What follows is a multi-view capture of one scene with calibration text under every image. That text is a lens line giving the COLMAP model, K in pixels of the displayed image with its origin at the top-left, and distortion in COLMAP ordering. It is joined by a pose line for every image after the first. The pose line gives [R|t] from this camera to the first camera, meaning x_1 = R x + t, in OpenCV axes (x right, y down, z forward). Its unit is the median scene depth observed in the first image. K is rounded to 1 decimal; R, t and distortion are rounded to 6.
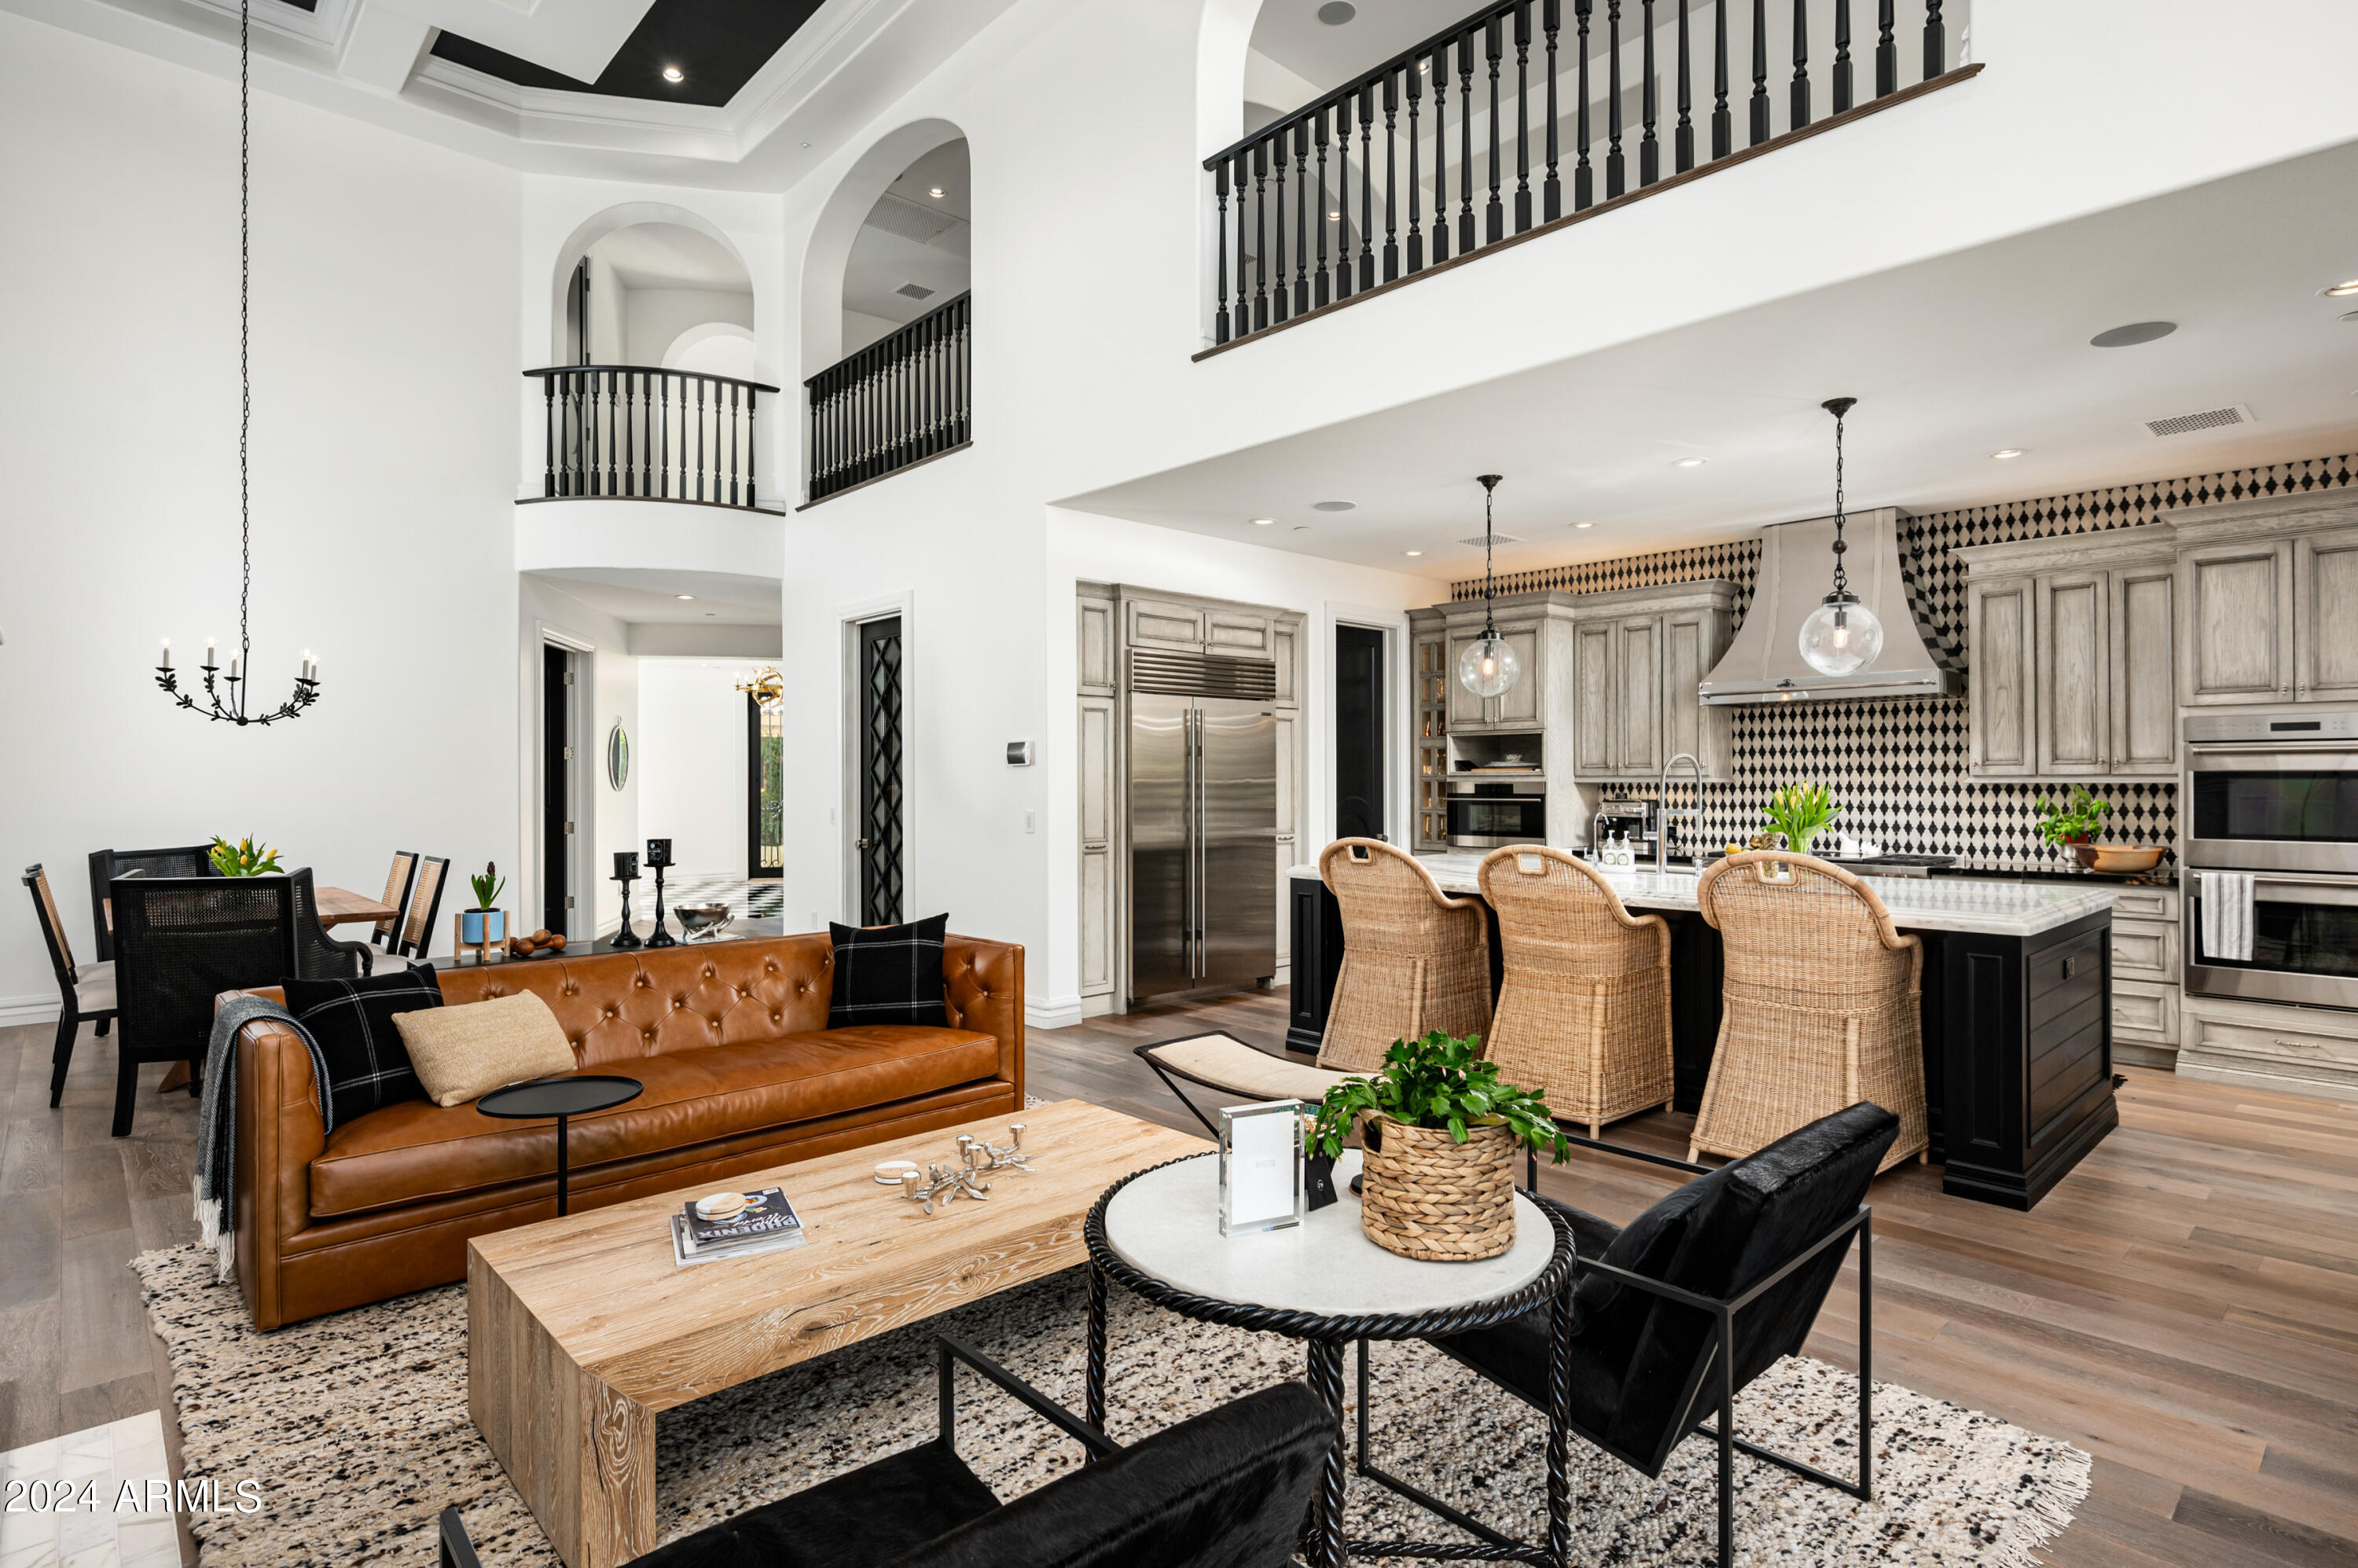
lens RADIAL K [[1204.2, 0, 1180.7], [0, 1204.2, 777.4], [0, 0, 1]] dist [-0.000385, -0.000244]
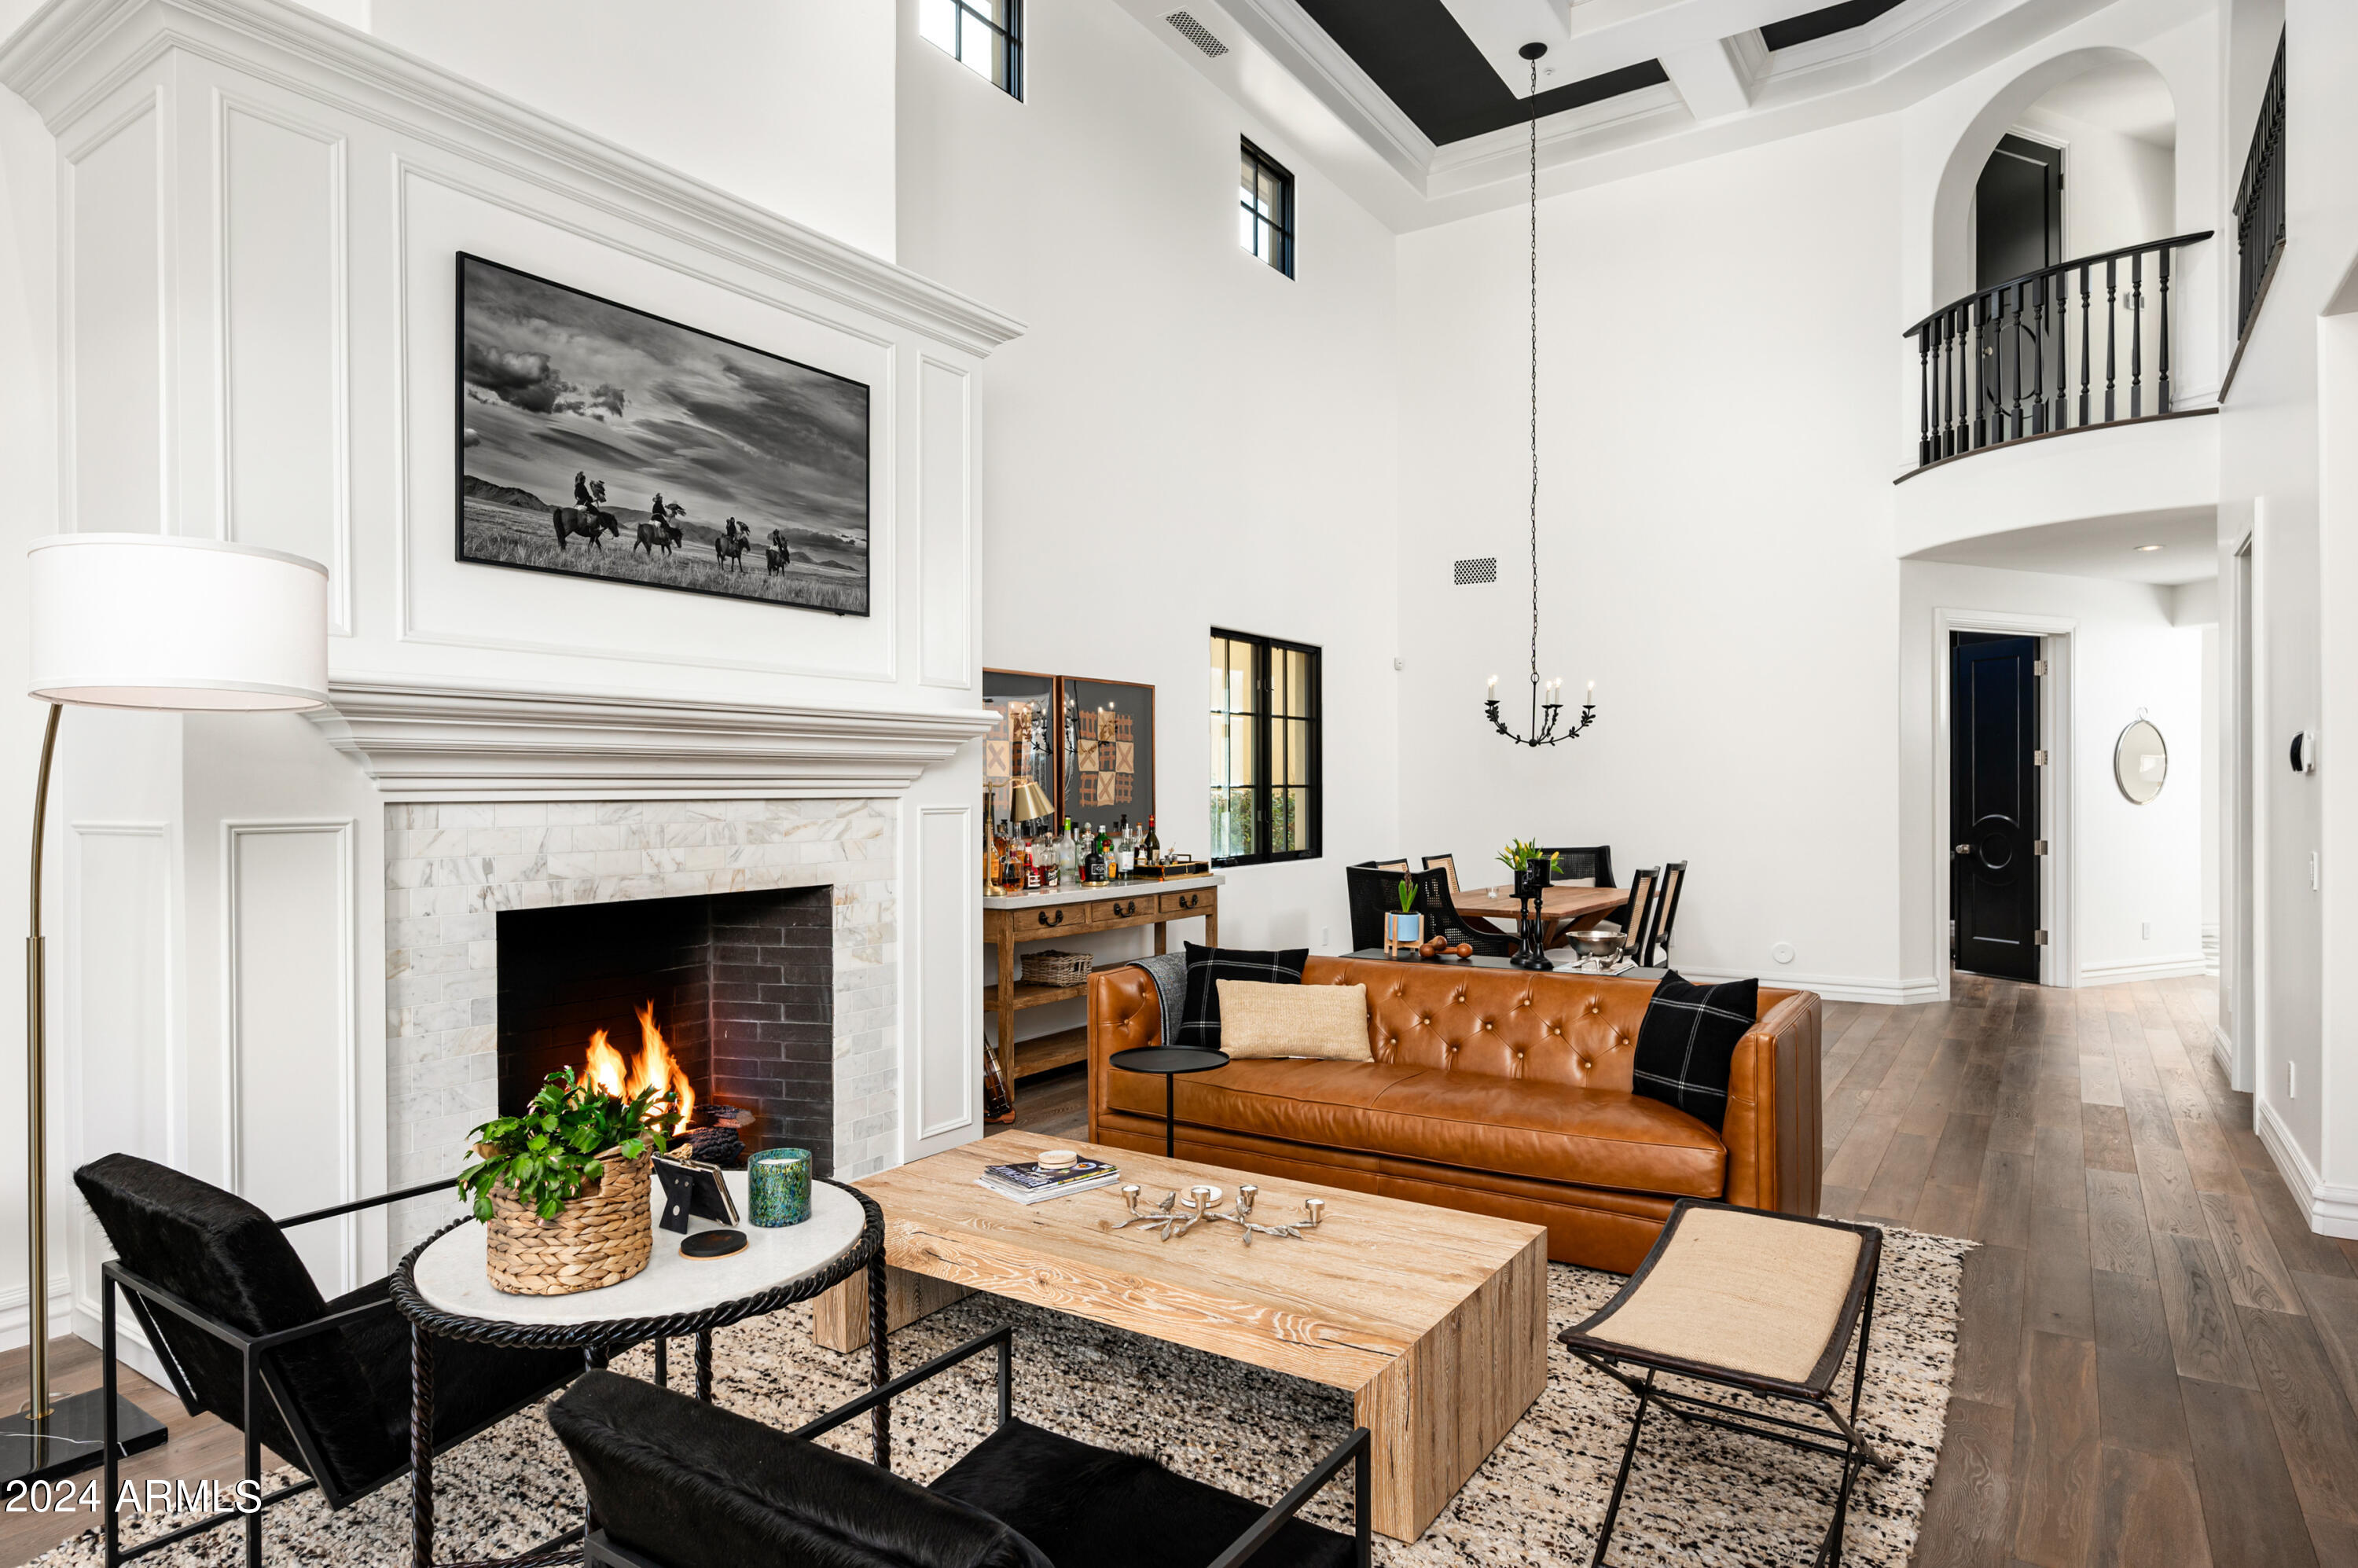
lens RADIAL K [[1339.7, 0, 1187.2], [0, 1339.7, 794.0], [0, 0, 1]] dist [0.028674, 0.001287]
pose [[0.231596, 0.004961, -0.972799, 0.375807], [0.003310, 0.999977, 0.005888, -0.005789], [0.972807, -0.004584, 0.231574, 0.322823]]
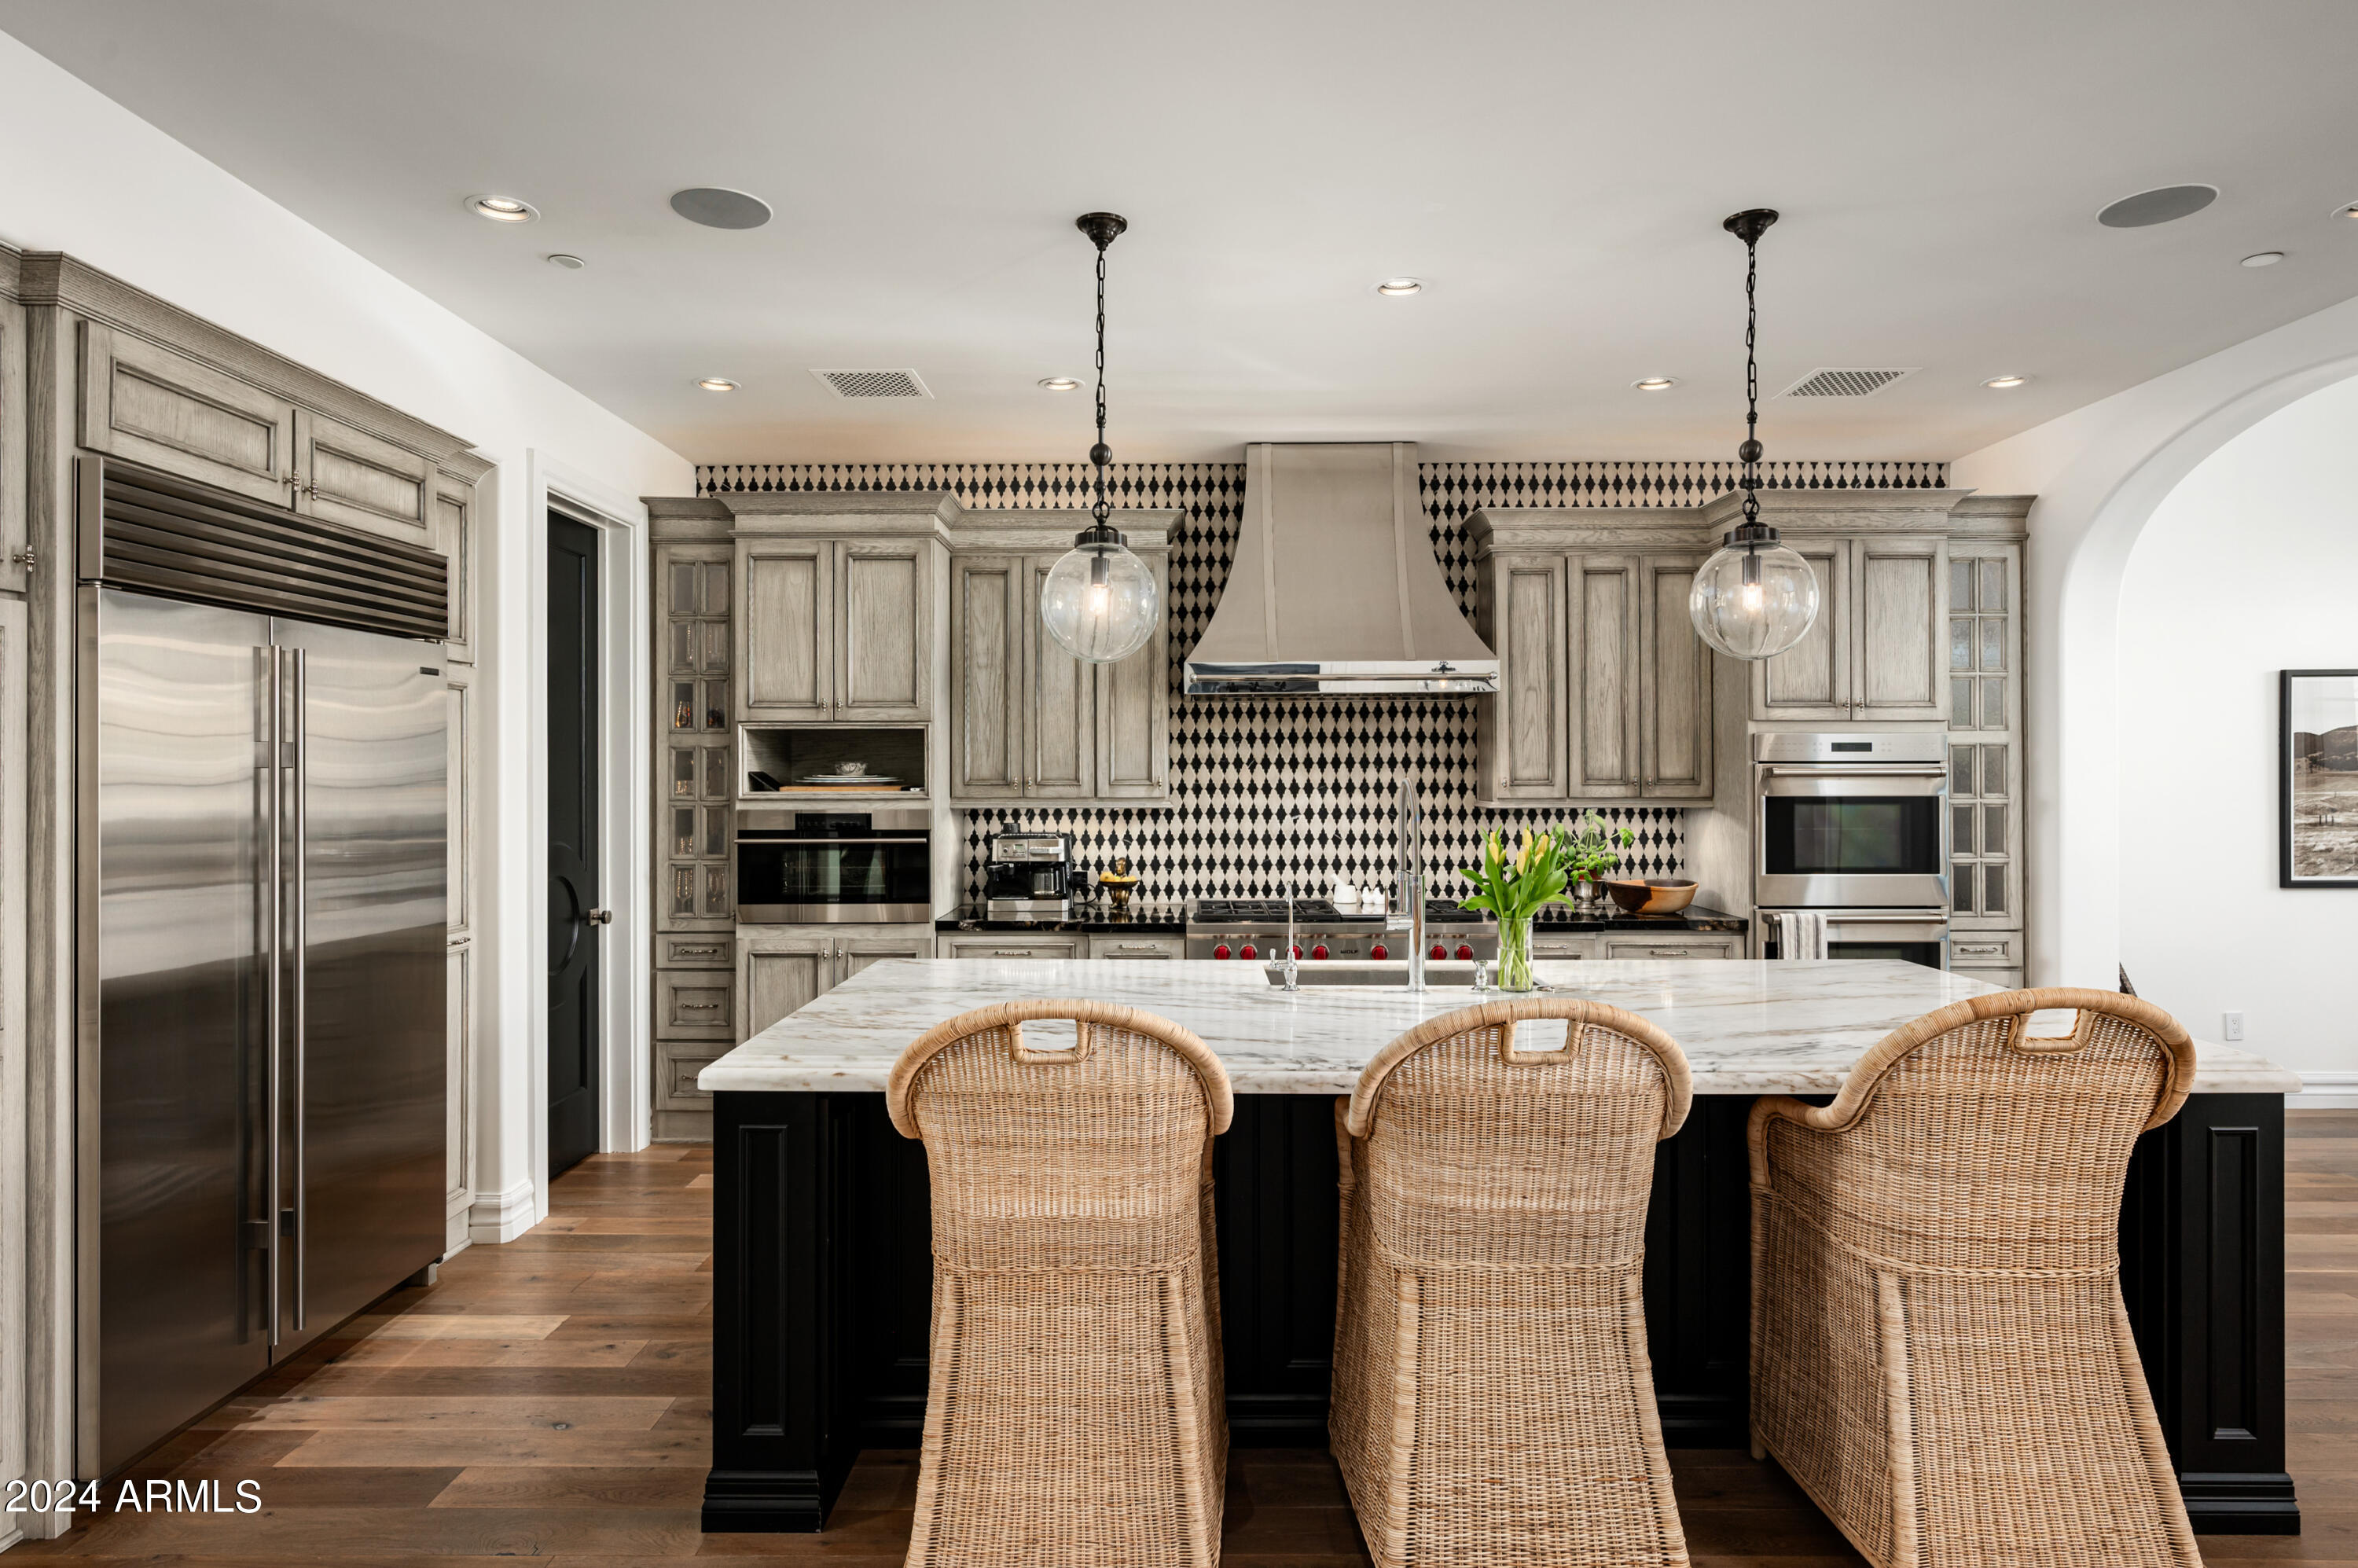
lens RADIAL K [[1310.8, 0, 1181.6], [0, 1310.8, 771.1], [0, 0, 1]] dist [-0.000930, -0.000177]
pose [[0.684082, 0.000031, 0.729406, -0.104740], [-0.001368, 0.999998, 0.001241, -0.019269], [-0.729404, -0.001847, 0.684080, 0.535185]]
